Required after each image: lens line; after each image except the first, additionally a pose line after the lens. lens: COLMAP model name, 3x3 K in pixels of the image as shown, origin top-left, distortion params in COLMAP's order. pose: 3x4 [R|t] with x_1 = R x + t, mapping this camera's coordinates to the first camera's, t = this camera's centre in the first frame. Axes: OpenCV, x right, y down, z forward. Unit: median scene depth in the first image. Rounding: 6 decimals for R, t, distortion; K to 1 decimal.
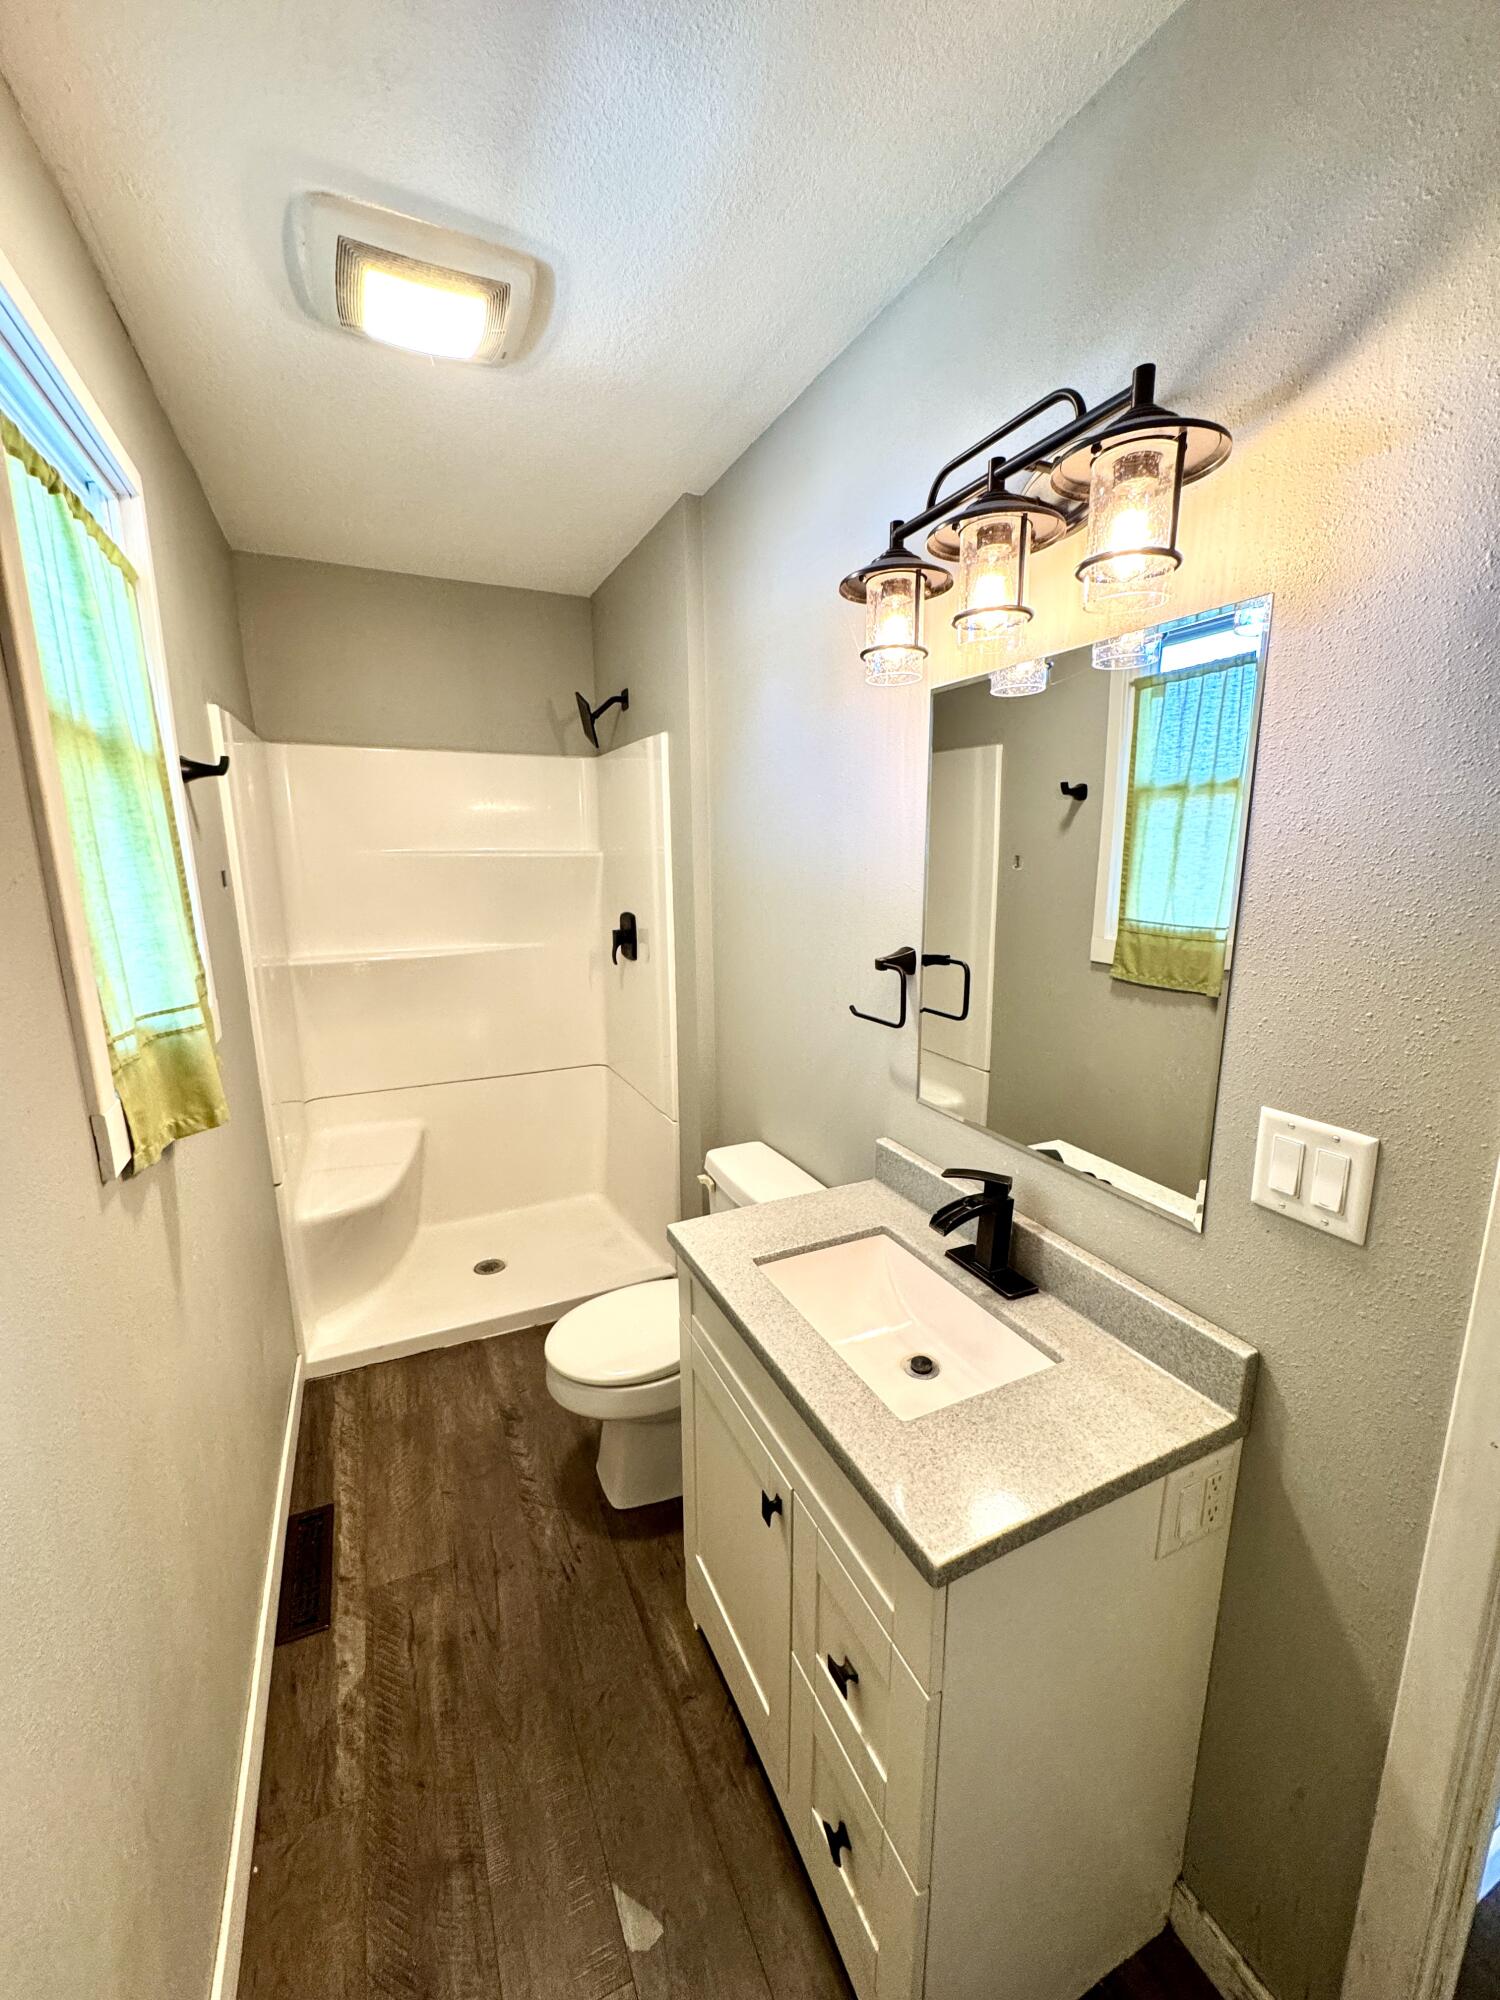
lens RADIAL K [[797.4, 0, 748.6], [0, 797.4, 1005.4], [0, 0, 1]] dist [-0.001681, -0.000282]
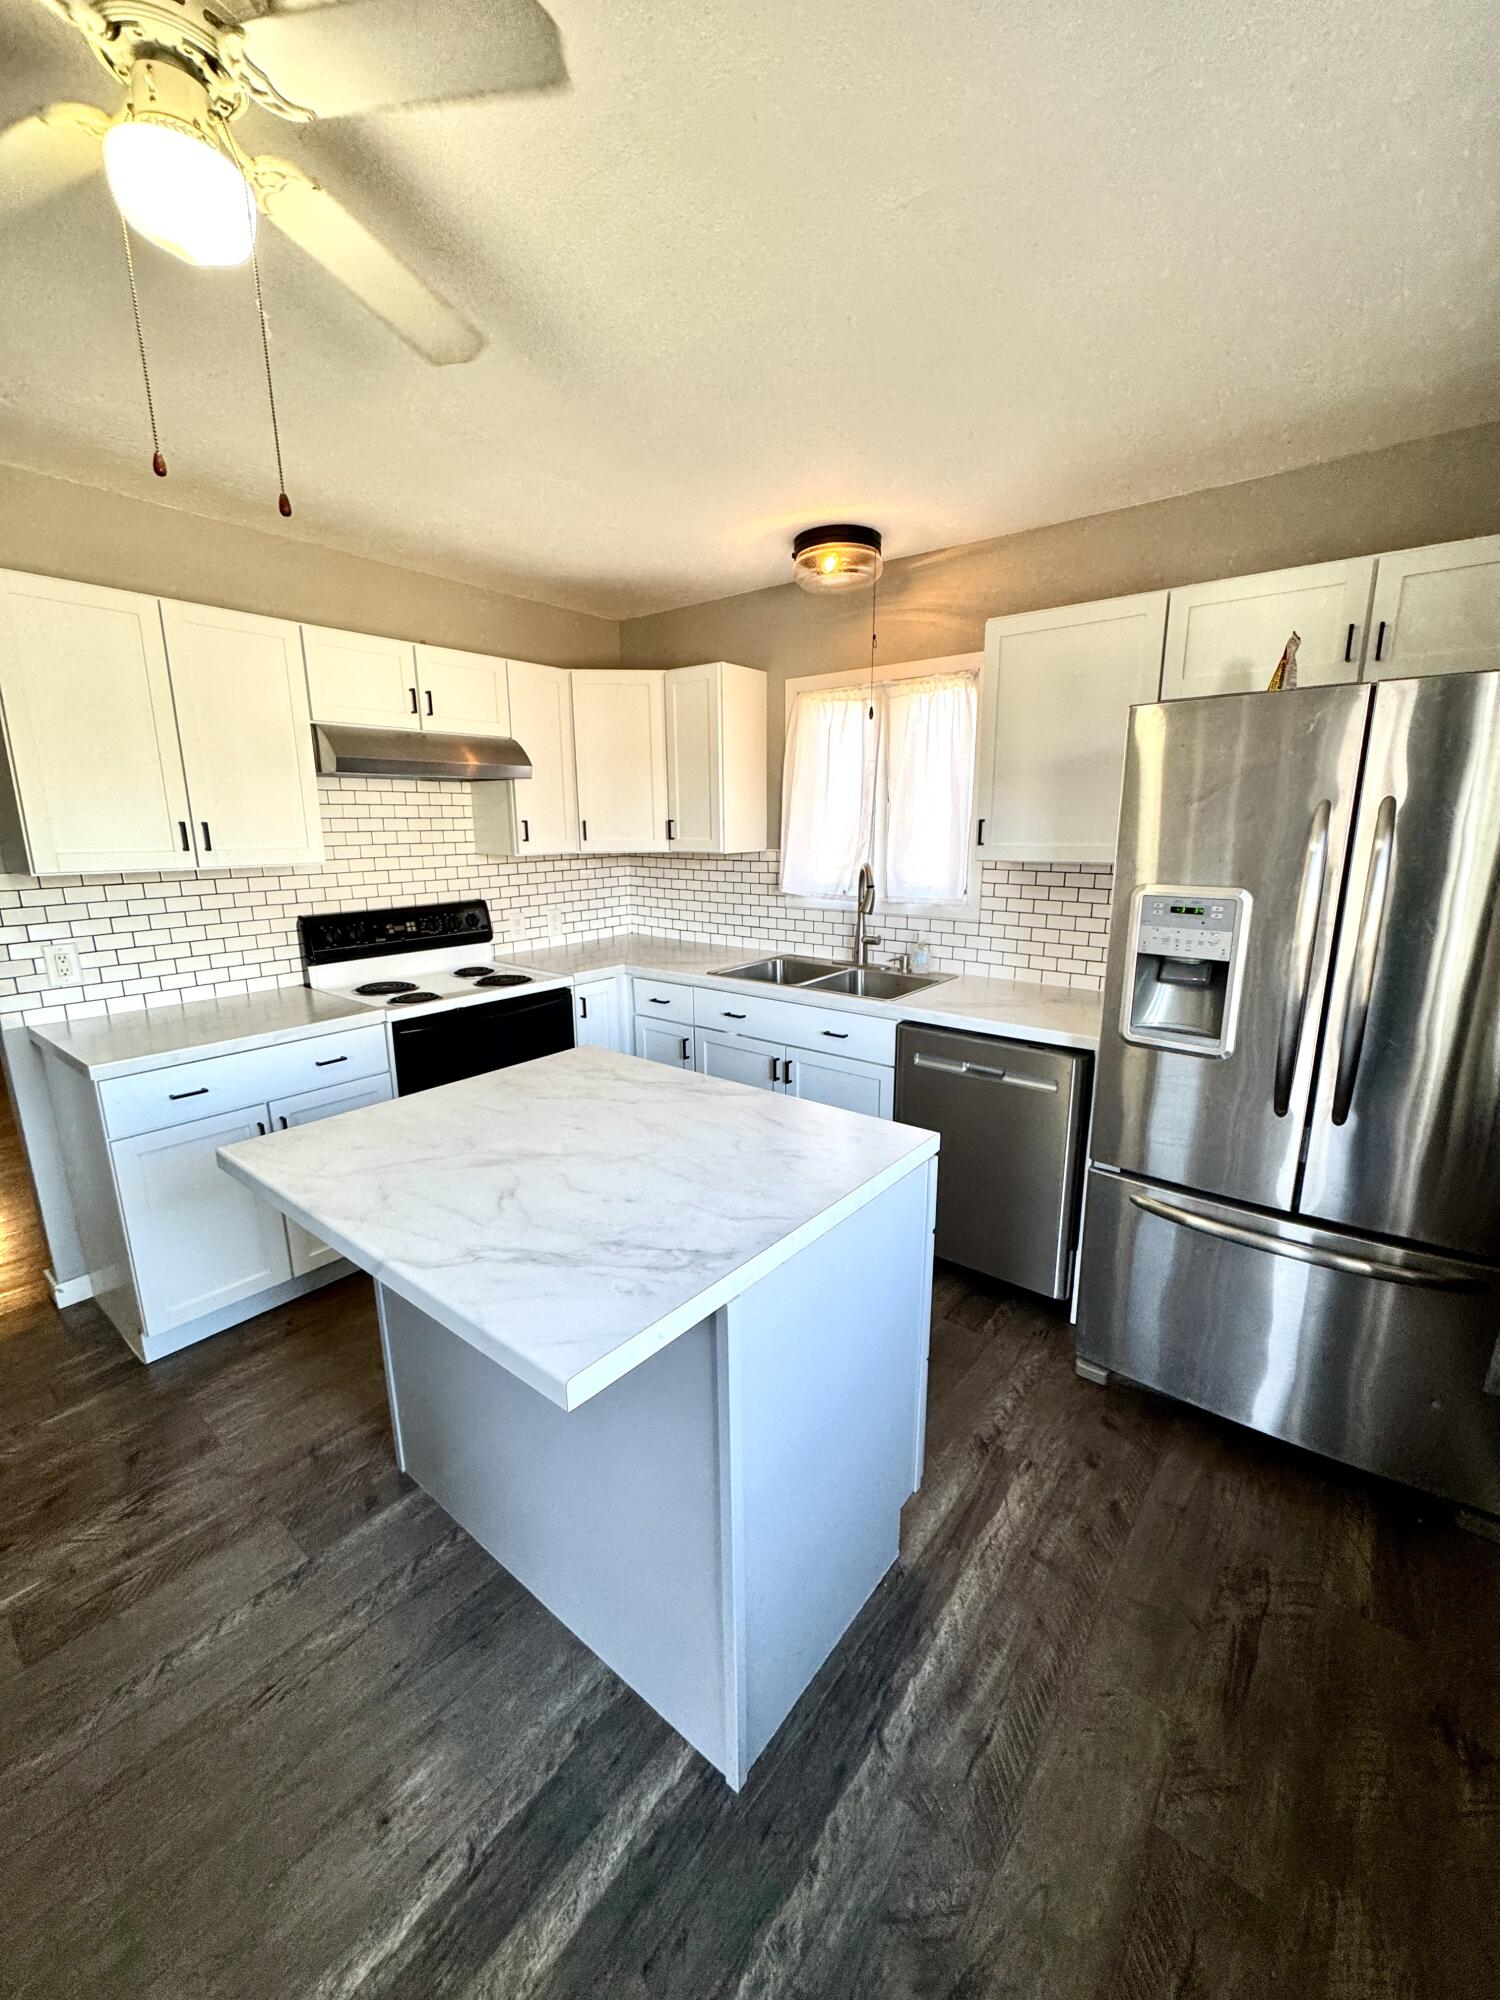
lens RADIAL K [[797.4, 0, 748.0], [0, 797.4, 1000.3], [0, 0, 1]] dist [-0.001681, -0.000282]
pose [[0.431635, 0.199222, -0.879773, -0.019946], [-0.177917, 0.974950, 0.133485, -0.077755], [0.884328, 0.098909, 0.456268, 0.445751]]
